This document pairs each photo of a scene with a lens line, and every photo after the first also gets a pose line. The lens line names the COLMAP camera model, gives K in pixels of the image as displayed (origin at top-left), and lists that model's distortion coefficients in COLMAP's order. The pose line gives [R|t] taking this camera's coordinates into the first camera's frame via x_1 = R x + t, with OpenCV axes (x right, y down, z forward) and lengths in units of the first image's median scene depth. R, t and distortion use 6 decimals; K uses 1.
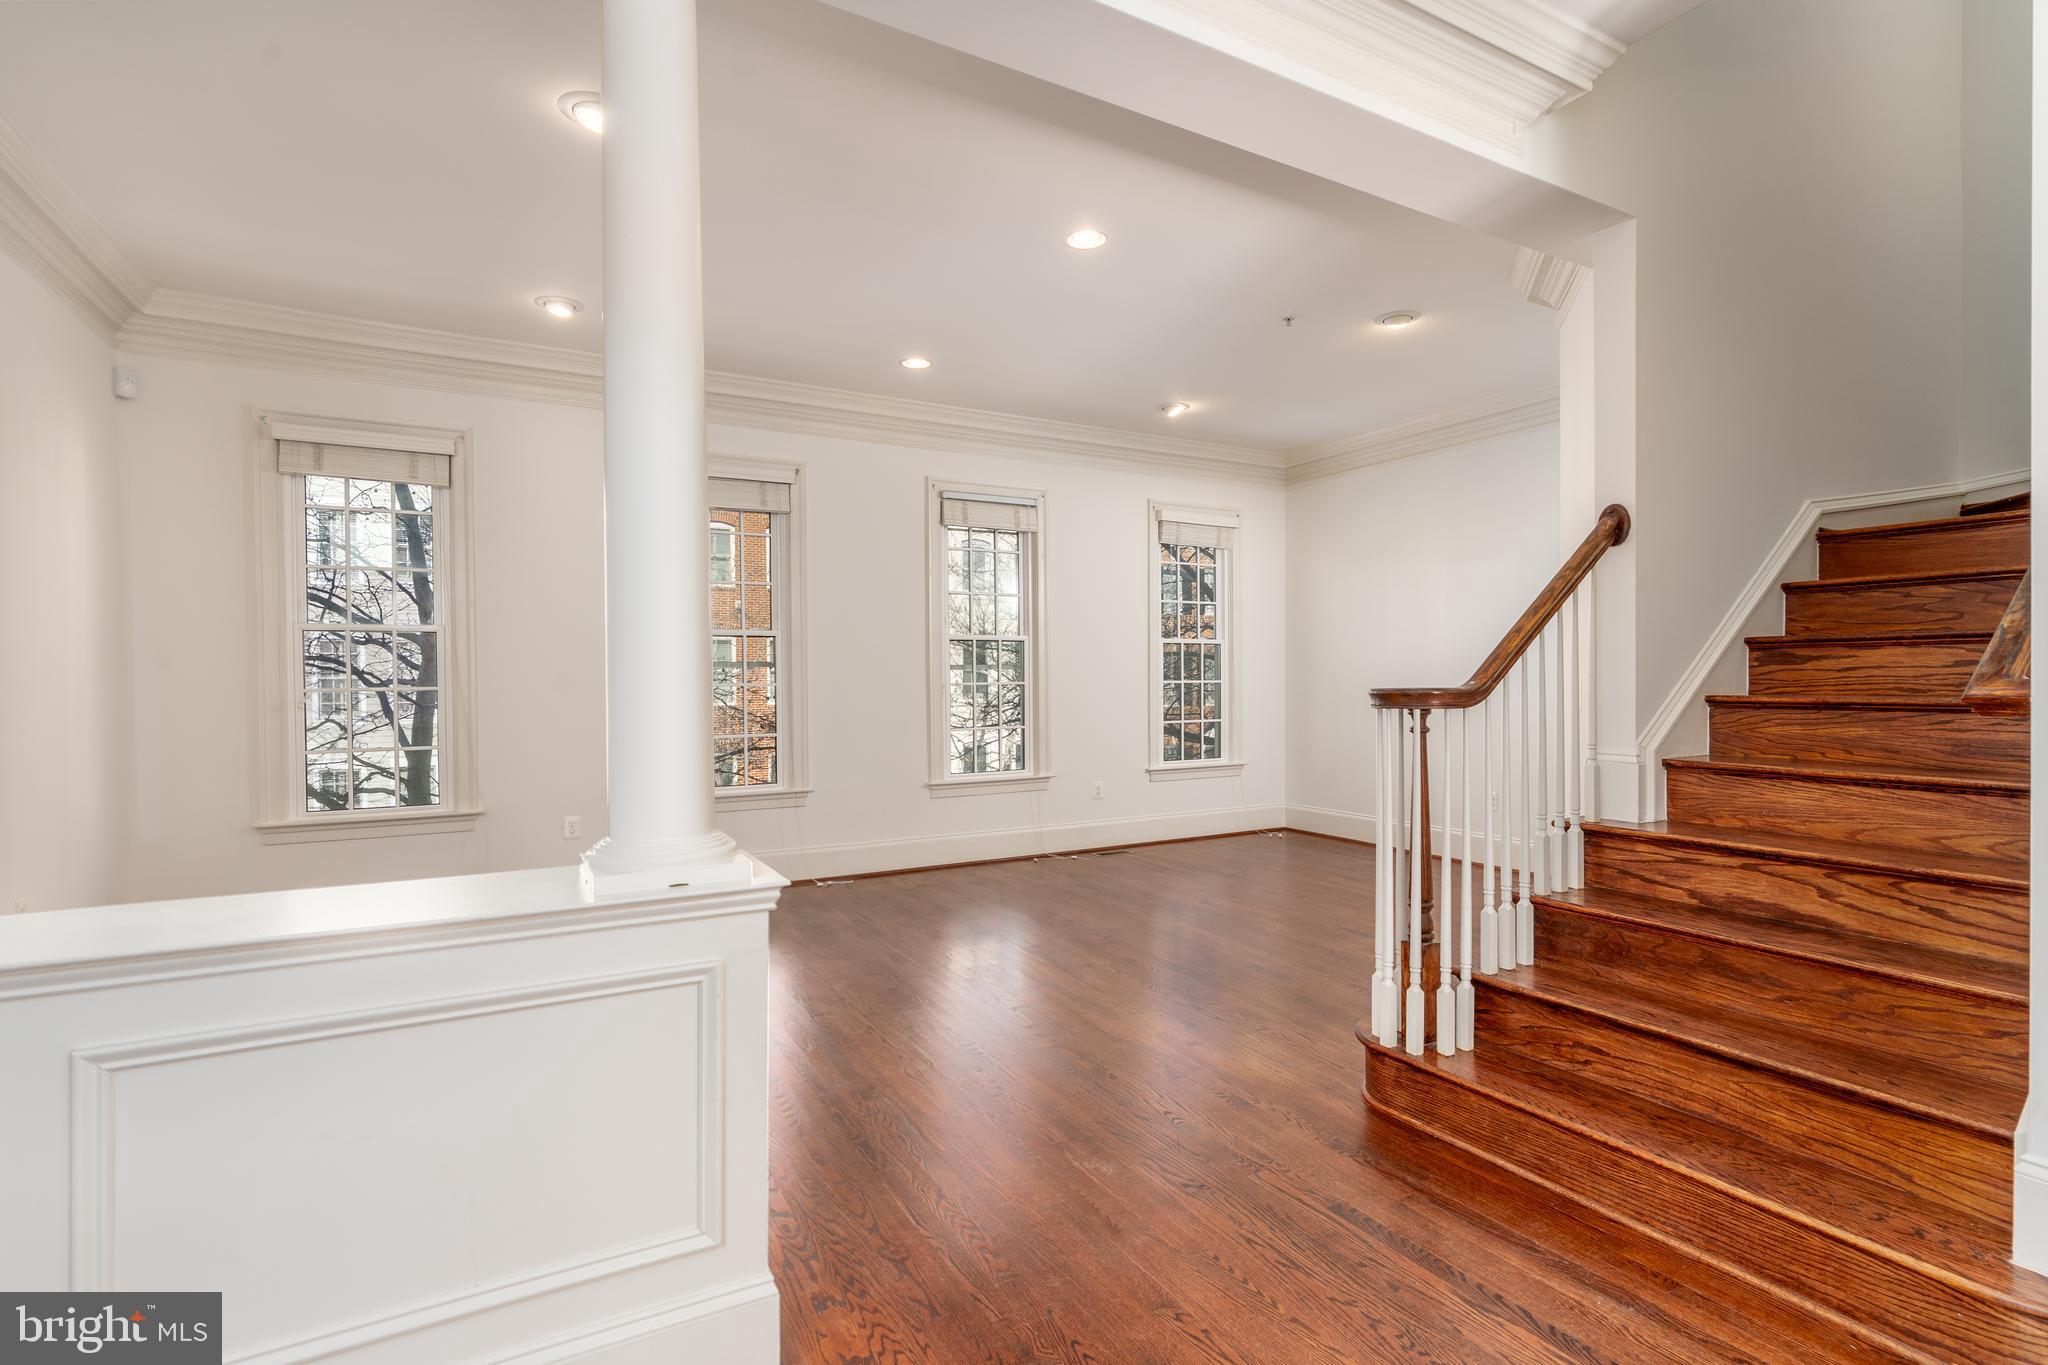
lens RADIAL K [[983.7, 0, 1020.9], [0, 983.7, 677.9], [0, 0, 1]] dist [-0.000585, 0.001435]
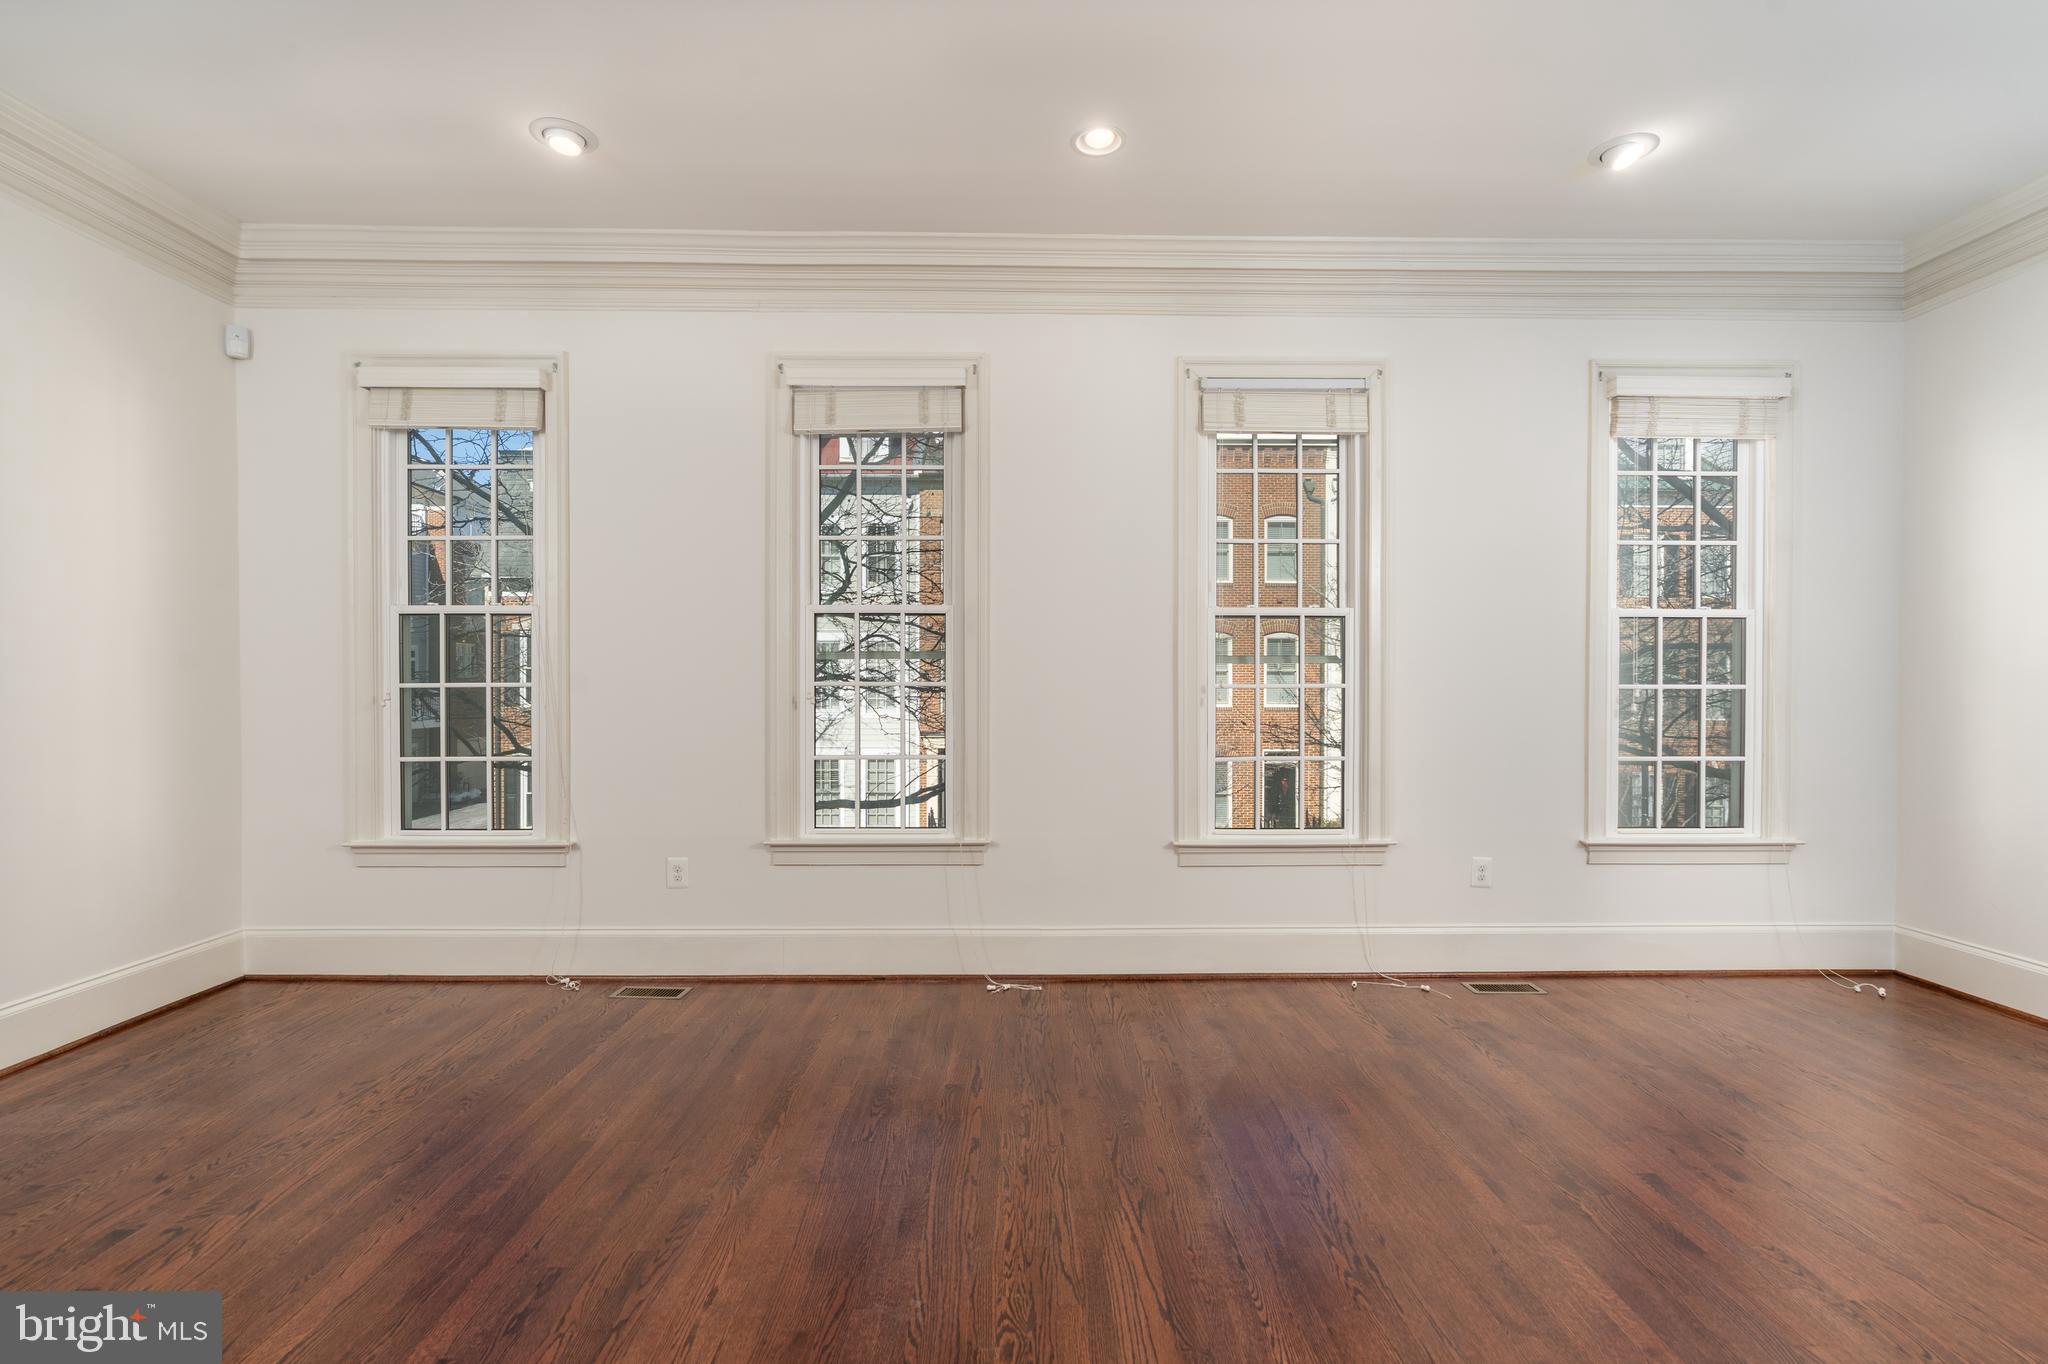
lens RADIAL K [[983.7, 0, 1050.9], [0, 983.7, 684.1], [0, 0, 1]] dist [-0.000585, 0.001435]
pose [[0.898140, 0.009525, -0.439607, 0.106744], [-0.007445, 0.999951, 0.006454, 0.001496], [0.439647, -0.002524, 0.898167, 0.376398]]
